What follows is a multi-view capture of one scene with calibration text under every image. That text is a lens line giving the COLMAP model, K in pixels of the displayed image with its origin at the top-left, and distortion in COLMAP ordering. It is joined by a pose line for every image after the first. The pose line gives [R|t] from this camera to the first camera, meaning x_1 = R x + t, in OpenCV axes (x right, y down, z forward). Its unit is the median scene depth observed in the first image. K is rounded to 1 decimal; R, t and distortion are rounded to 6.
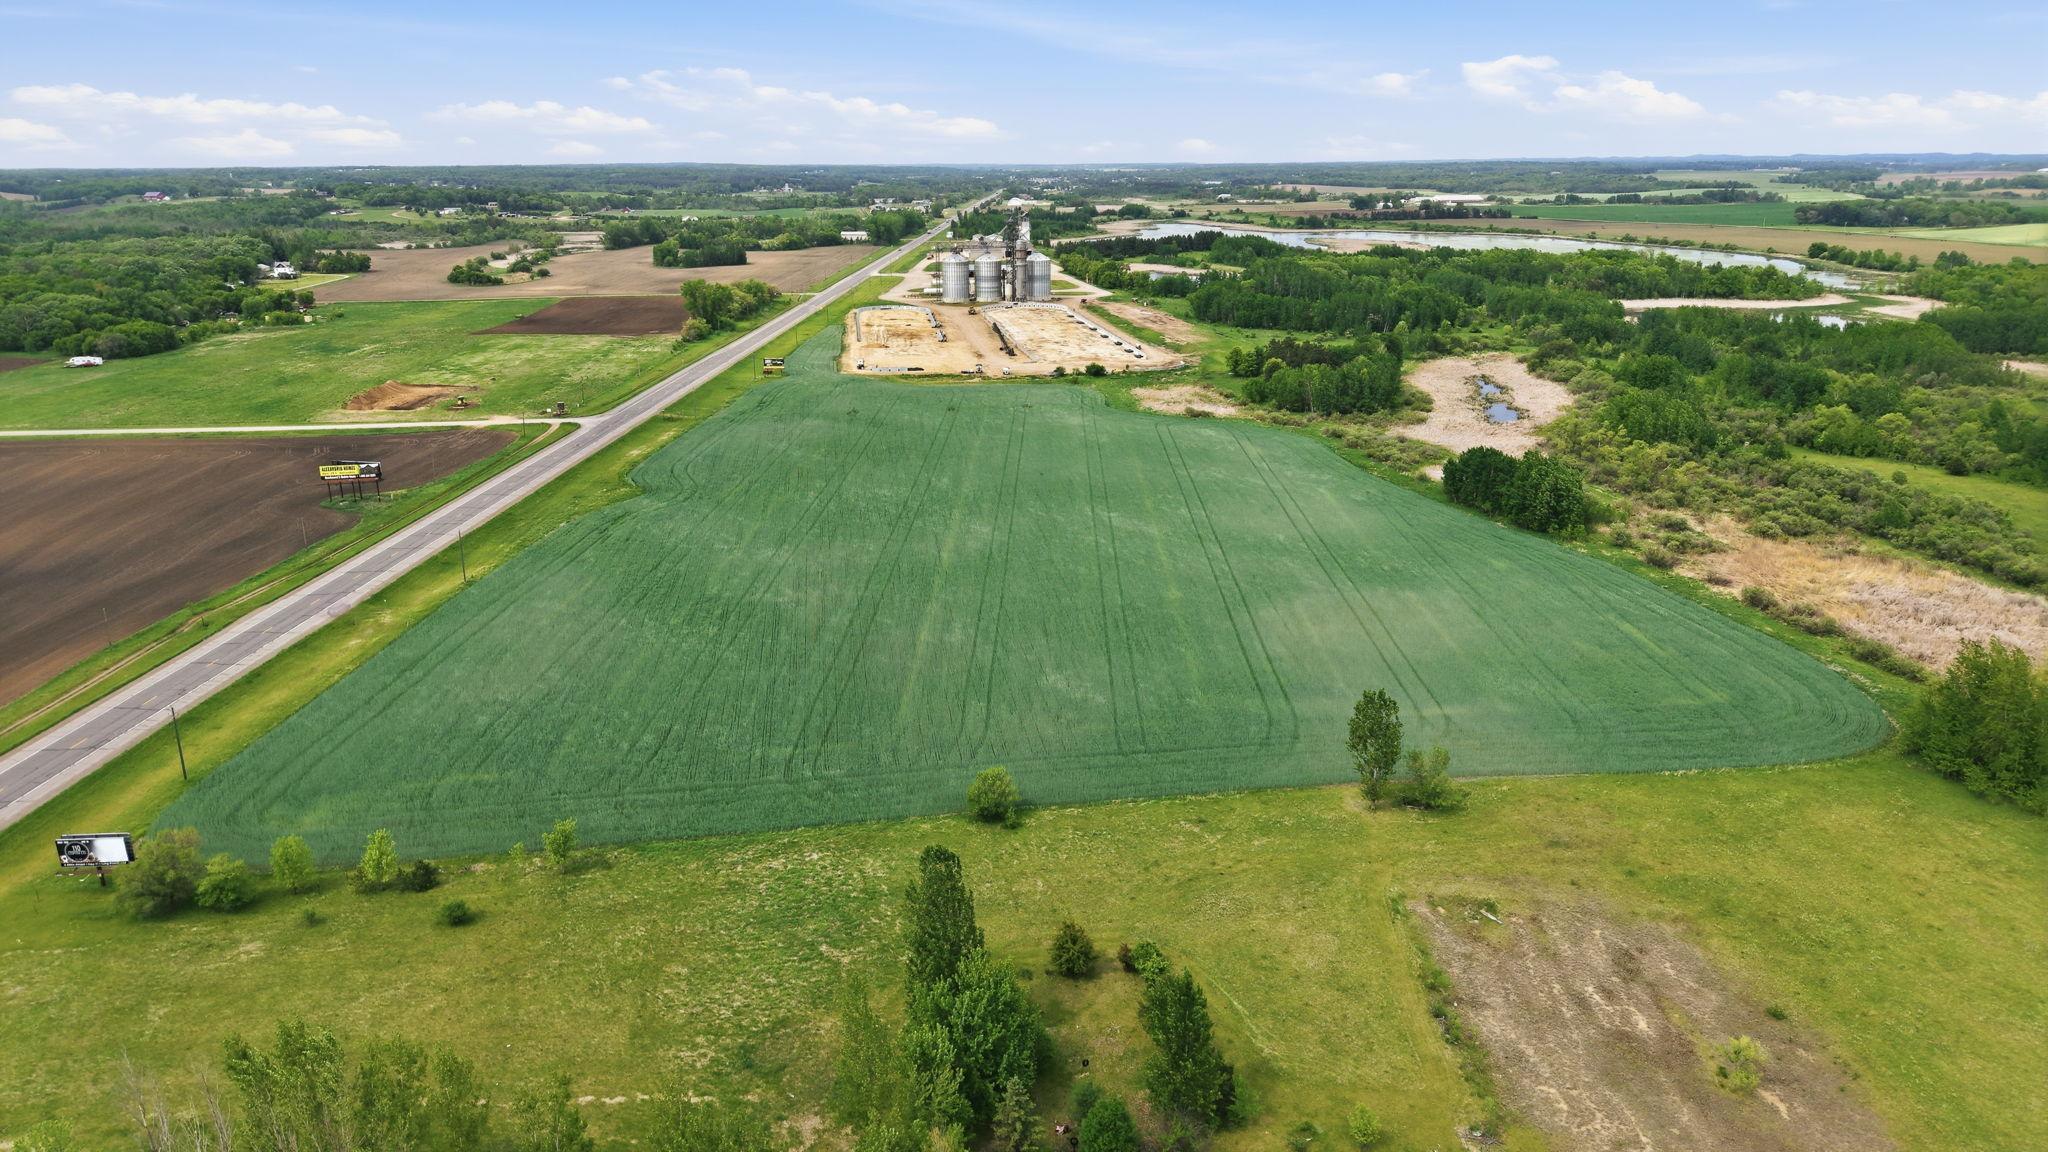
lens RADIAL K [[1353.8, 0, 1024.3], [0, 1353.8, 585.8], [0, 0, 1]] dist [0.042873, -0.049881]
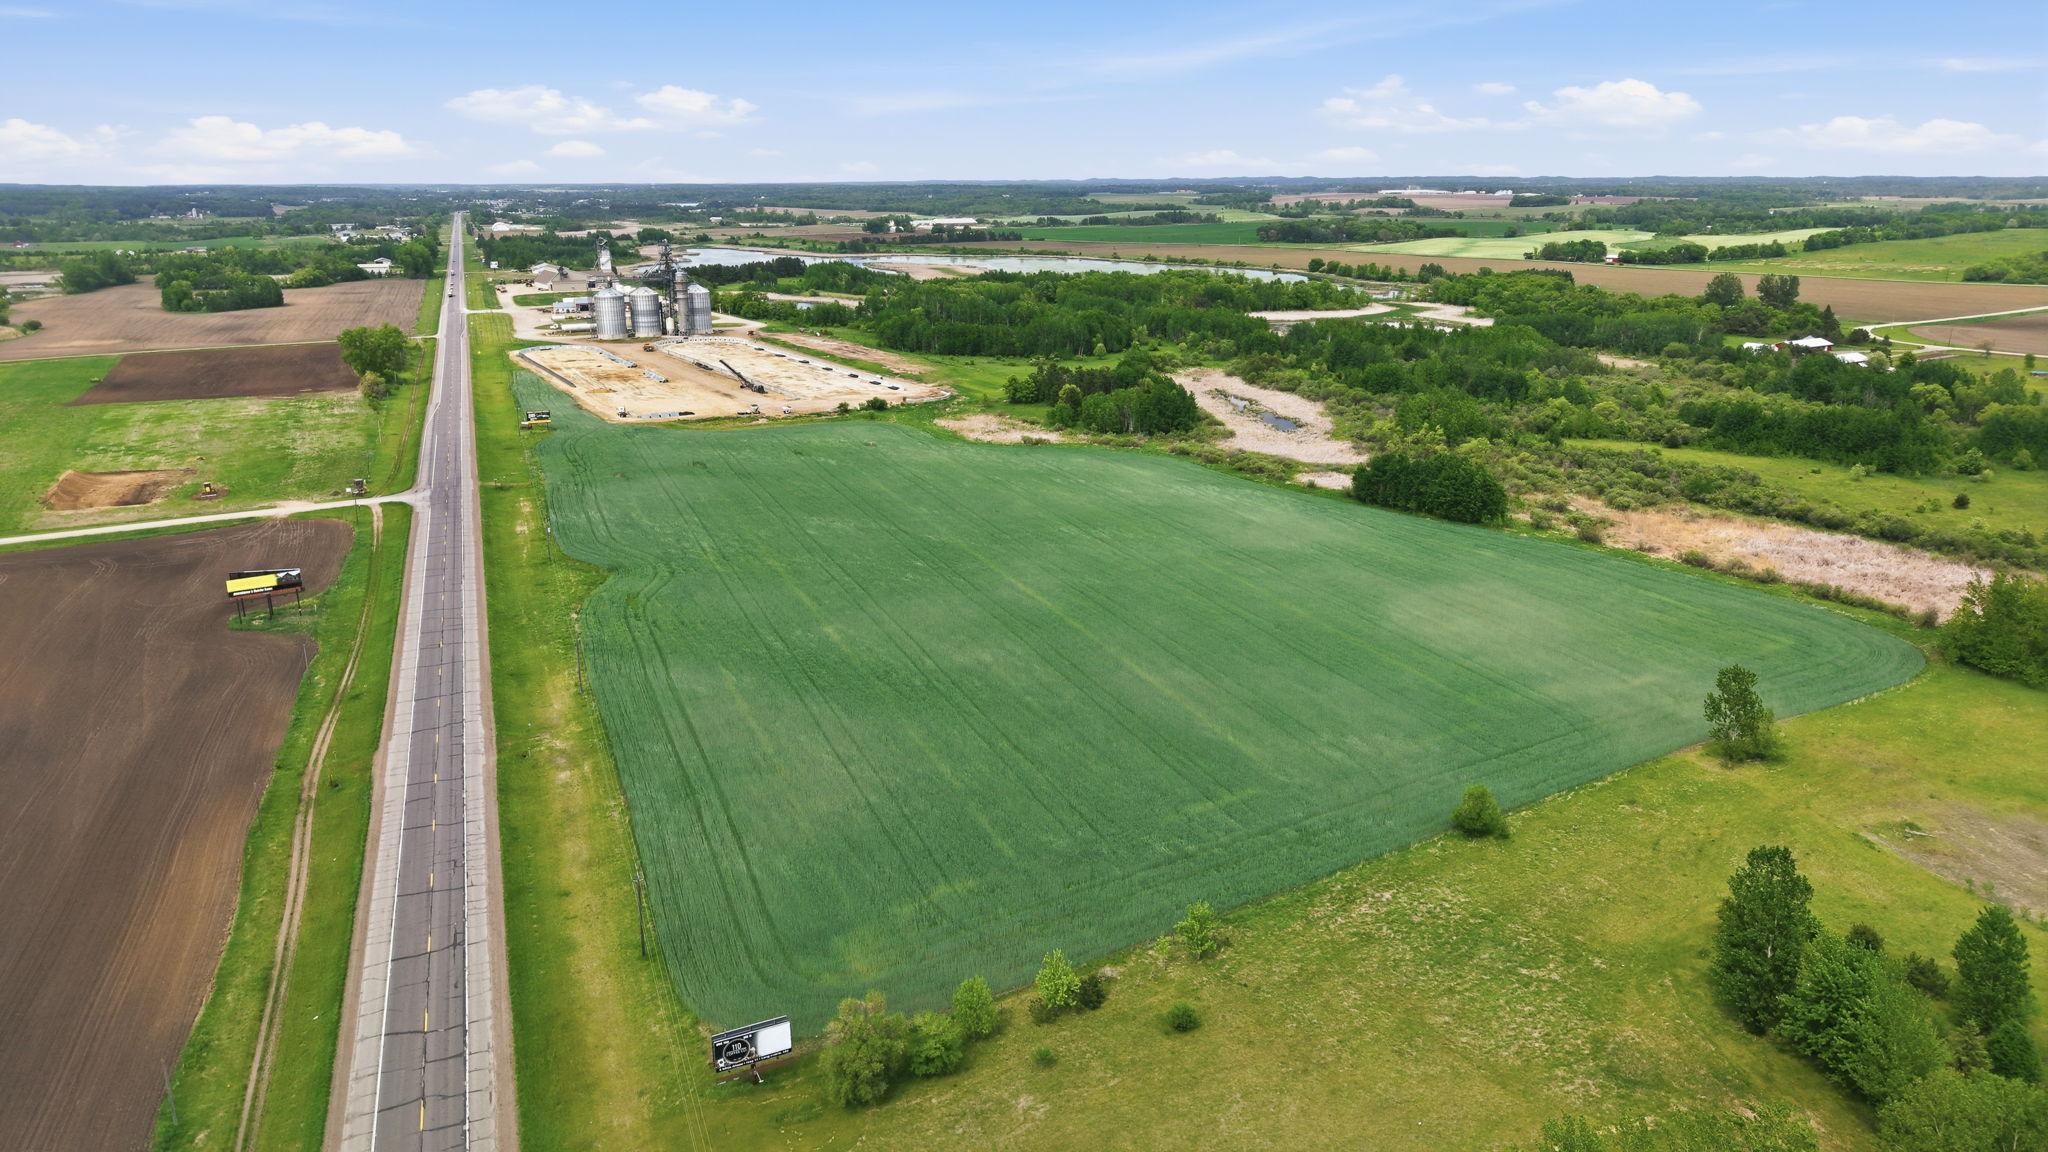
lens RADIAL K [[1353.8, 0, 1024.6], [0, 1353.8, 593.3], [0, 0, 1]] dist [0.042873, -0.049881]
pose [[0.923308, -0.110912, 0.367696, -0.273980], [0.114118, 0.993381, 0.013084, -0.026386], [-0.366713, 0.029880, 0.929854, 0.047659]]
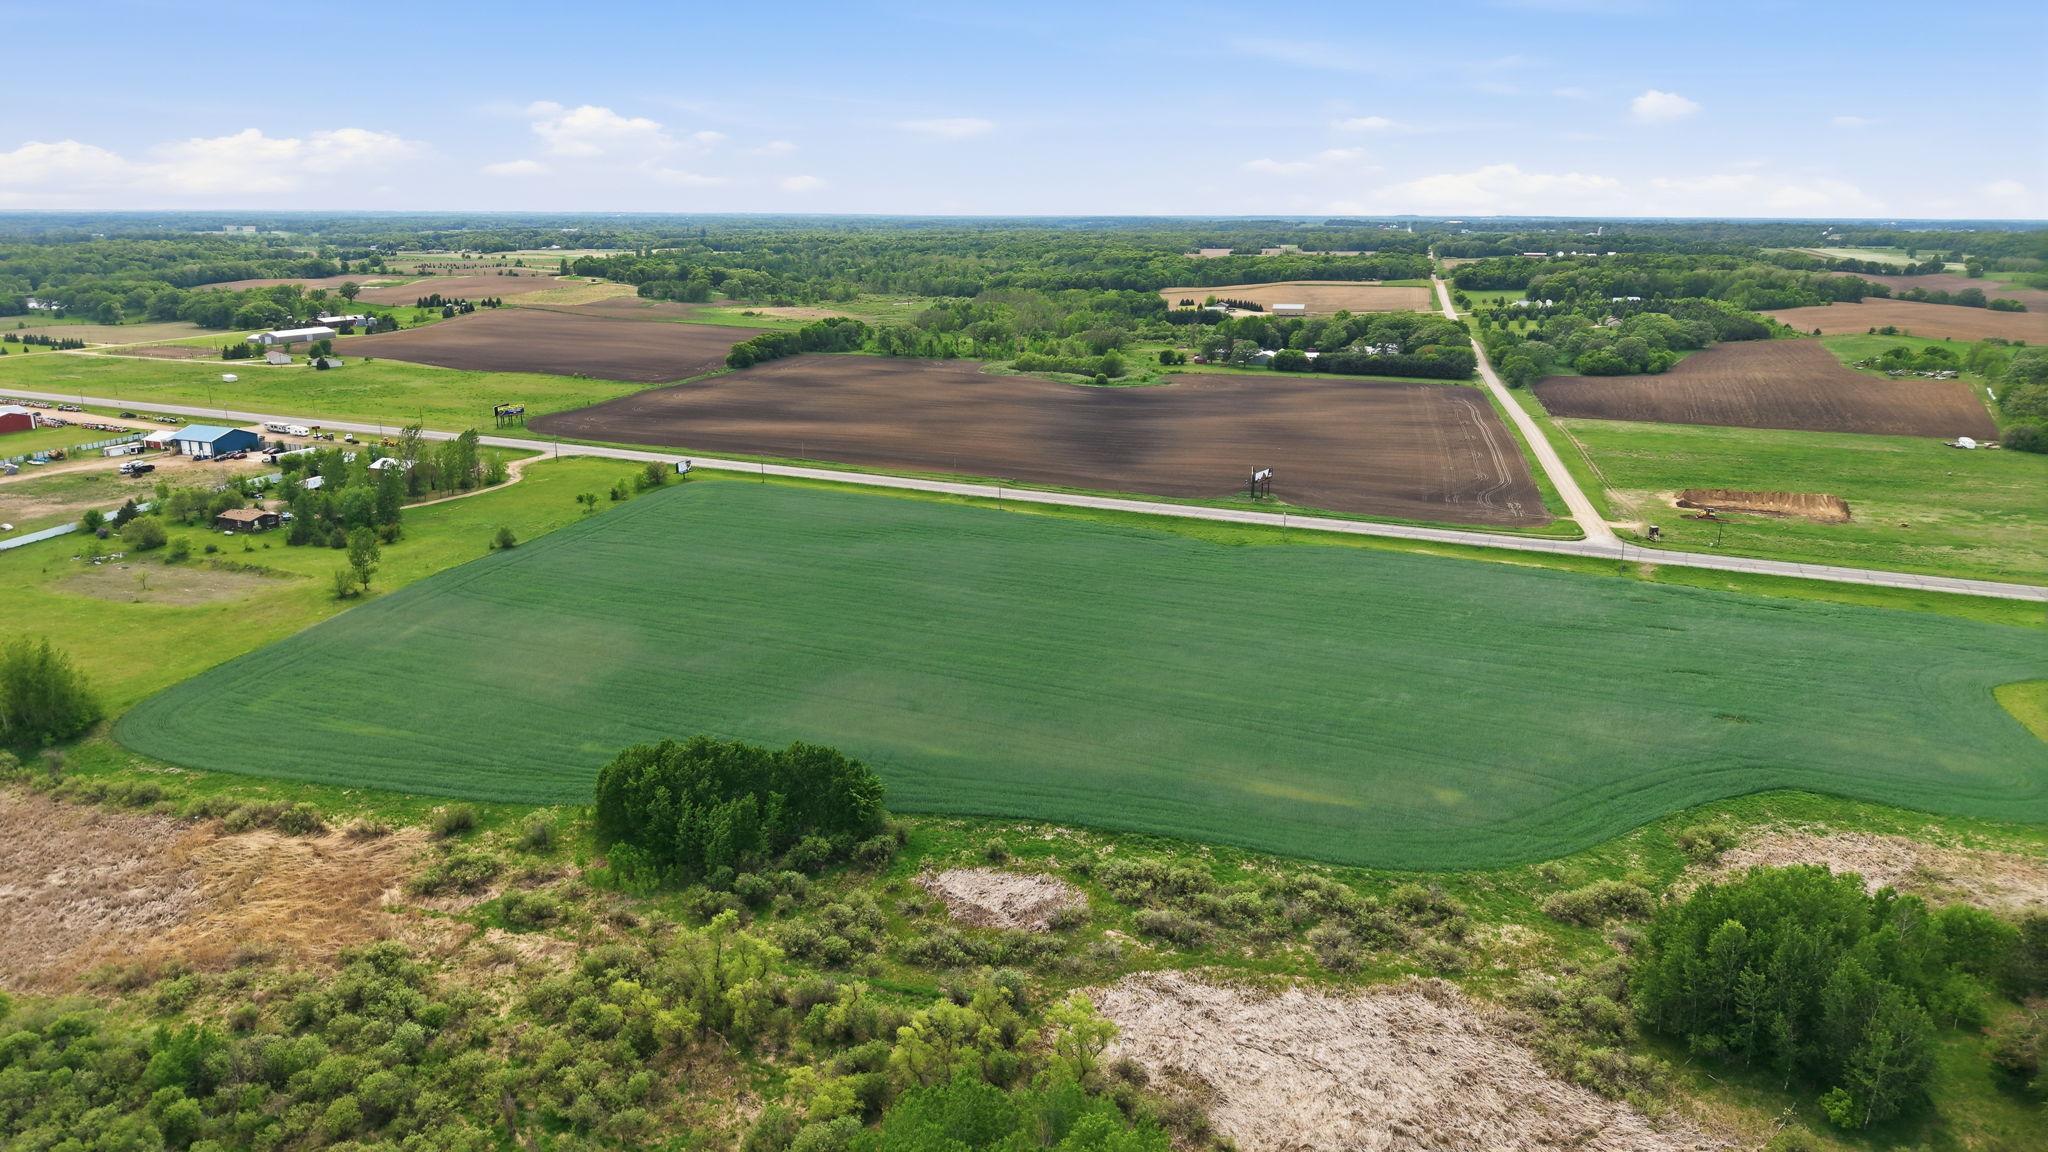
lens RADIAL K [[1353.8, 0, 1032.1], [0, 1353.8, 600.0], [0, 0, 1]] dist [0.042873, -0.049881]
pose [[-0.390660, 0.255216, -0.884449, 0.616799], [-0.277798, 0.883319, 0.377593, -0.315733], [0.877618, 0.393208, -0.274179, 0.907983]]
